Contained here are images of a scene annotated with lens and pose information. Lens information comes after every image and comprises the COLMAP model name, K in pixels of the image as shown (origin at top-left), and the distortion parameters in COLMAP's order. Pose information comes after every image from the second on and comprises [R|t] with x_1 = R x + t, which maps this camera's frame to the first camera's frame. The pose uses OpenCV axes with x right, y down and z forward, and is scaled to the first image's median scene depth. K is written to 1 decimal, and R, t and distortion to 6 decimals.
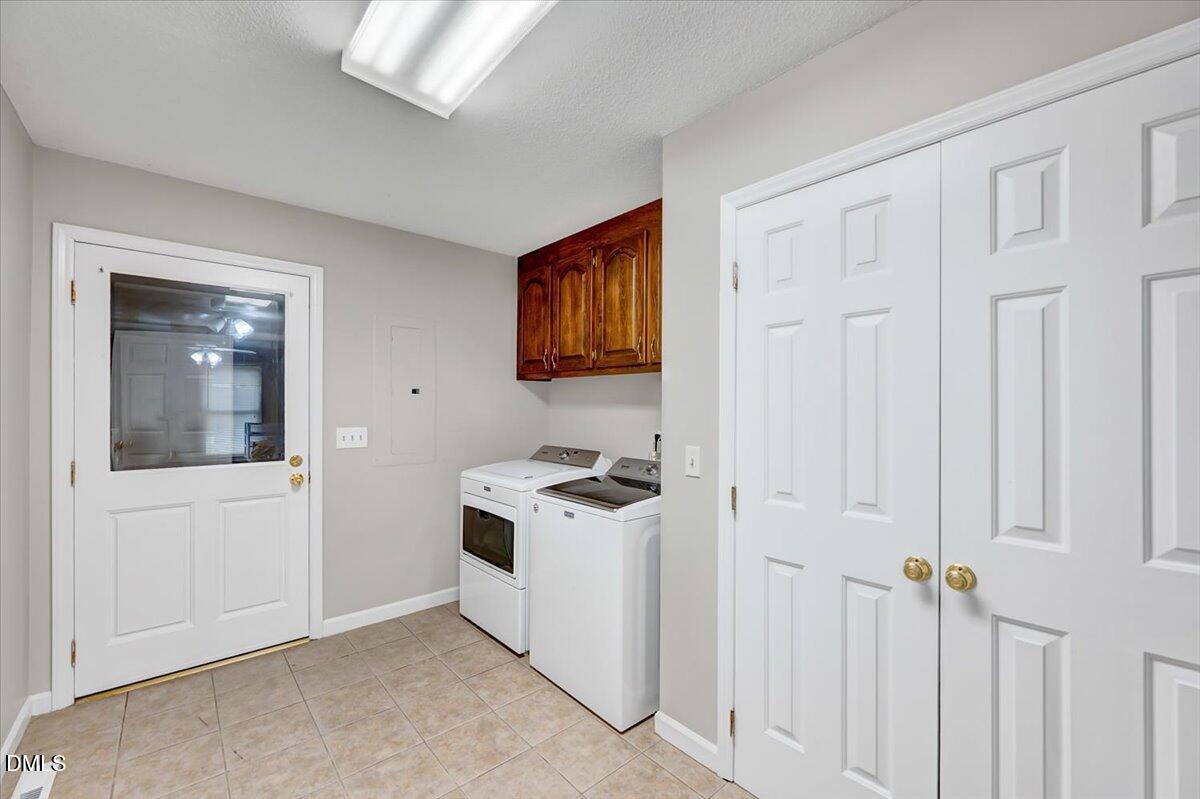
lens RADIAL K [[484.4, 0, 601.0], [0, 484.4, 401.3], [0, 0, 1]] dist [-0.010625, 0.000005]
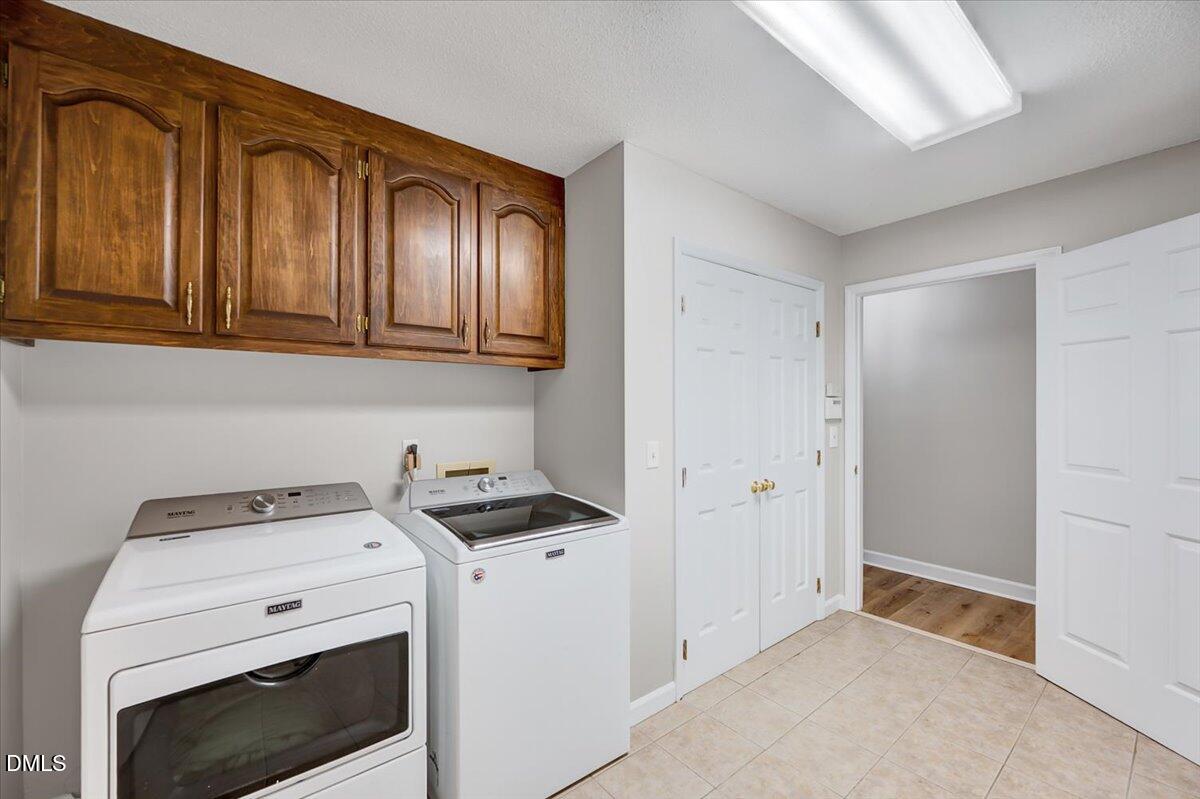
lens RADIAL K [[484.4, 0, 601.0], [0, 484.4, 401.3], [0, 0, 1]] dist [-0.010625, 0.000005]
pose [[0.059812, 0.001856, 0.998208, -0.571300], [-0.006983, 0.999975, -0.001440, 0.001229], [-0.998185, -0.006885, 0.059823, 0.633314]]
